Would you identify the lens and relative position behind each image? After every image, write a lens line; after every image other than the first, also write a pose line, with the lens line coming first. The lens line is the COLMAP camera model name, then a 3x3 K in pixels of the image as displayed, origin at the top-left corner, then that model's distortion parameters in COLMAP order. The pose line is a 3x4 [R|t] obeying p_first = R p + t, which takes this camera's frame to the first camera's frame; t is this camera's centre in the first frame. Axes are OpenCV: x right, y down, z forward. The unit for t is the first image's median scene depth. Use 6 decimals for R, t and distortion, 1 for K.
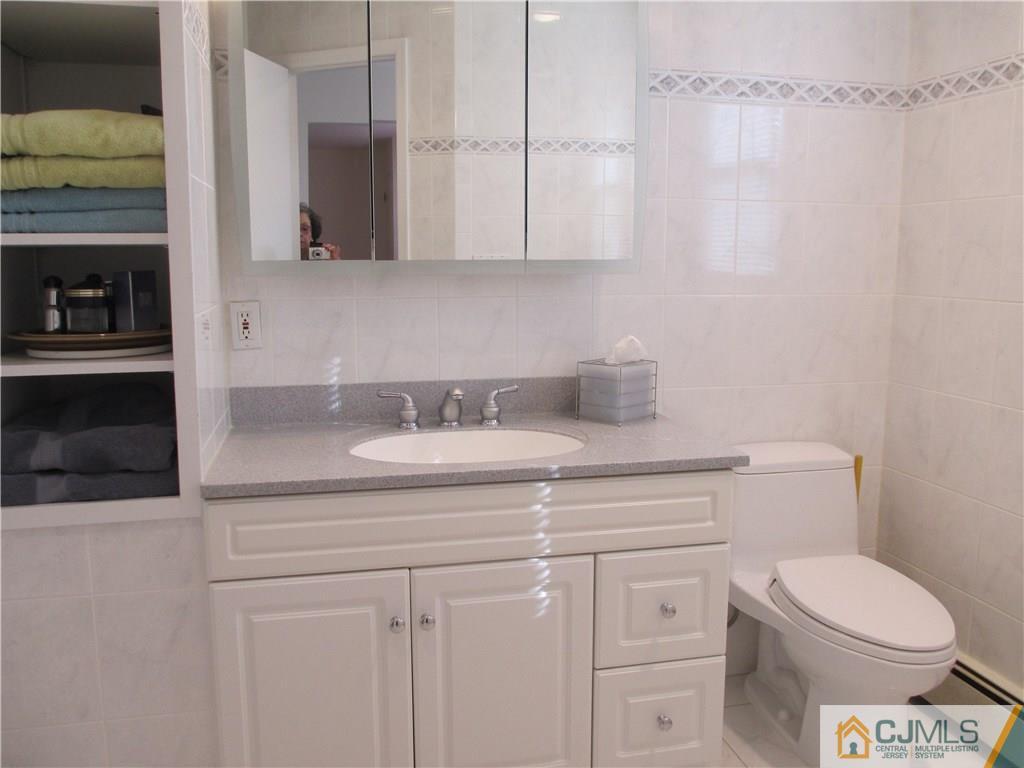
lens RADIAL K [[854.5, 0, 518.5], [0, 854.5, 385.4], [0, 0, 1]] dist [-0.072649, 0.030865]
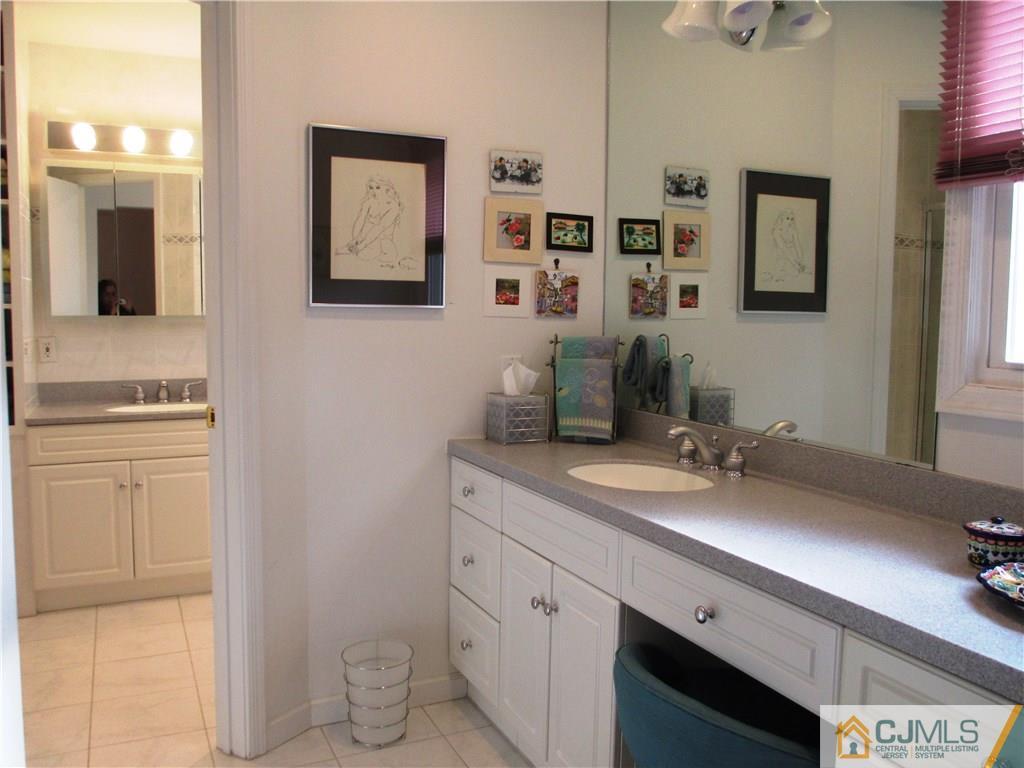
lens RADIAL K [[854.5, 0, 502.8], [0, 854.5, 379.1], [0, 0, 1]] dist [-0.072649, 0.030865]
pose [[0.981415, -0.013855, 0.191399, 0.302521], [0.027688, 0.997177, -0.069790, 0.149083], [-0.189891, 0.073792, 0.979028, -0.976581]]
